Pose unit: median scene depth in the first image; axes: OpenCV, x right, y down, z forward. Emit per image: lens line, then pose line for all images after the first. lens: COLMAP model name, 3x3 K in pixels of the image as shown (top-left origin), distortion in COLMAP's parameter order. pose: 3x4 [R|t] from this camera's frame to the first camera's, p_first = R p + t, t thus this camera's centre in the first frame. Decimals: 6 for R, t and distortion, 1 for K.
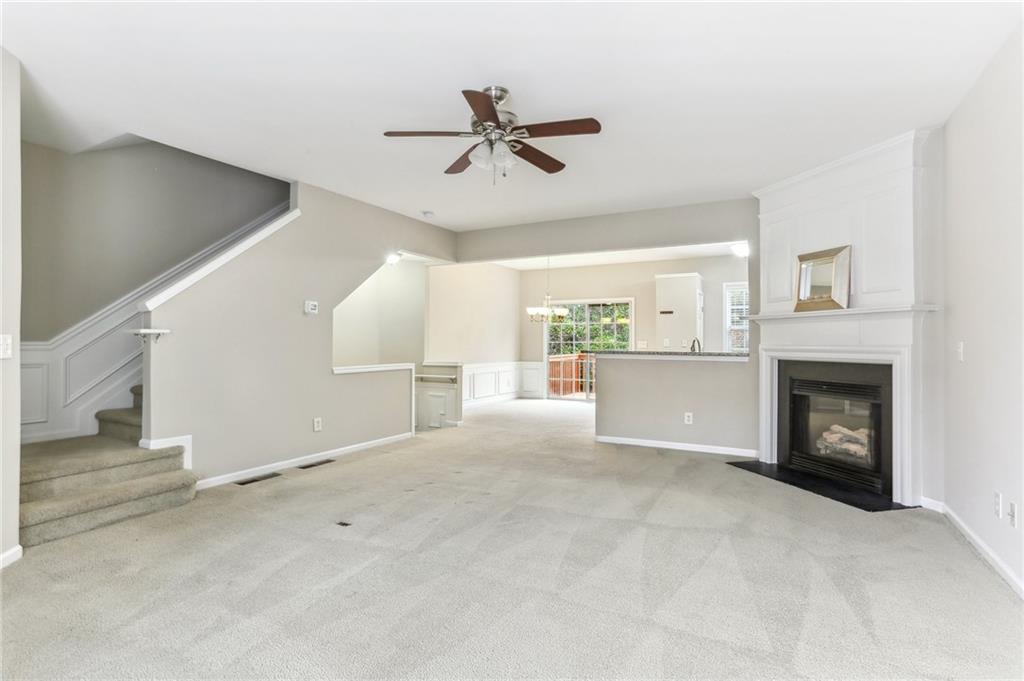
lens RADIAL K [[500.3, 0, 512.8], [0, 500.3, 340.8], [0, 0, 1]] dist [-0.005677, -0.000031]
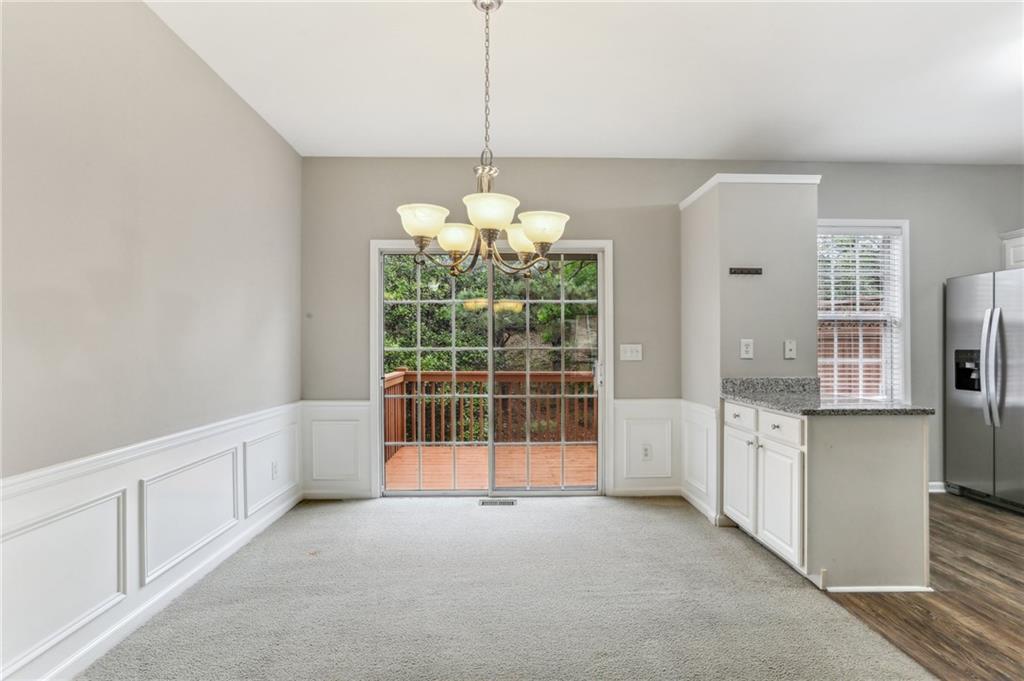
lens RADIAL K [[500.3, 0, 509.6], [0, 500.3, 341.3], [0, 0, 1]] dist [-0.005677, -0.000031]
pose [[0.860261, -0.002871, 0.509845, -0.043414], [0.003425, 0.999994, -0.000148, -0.002165], [-0.509842, 0.001874, 0.860266, 0.637504]]
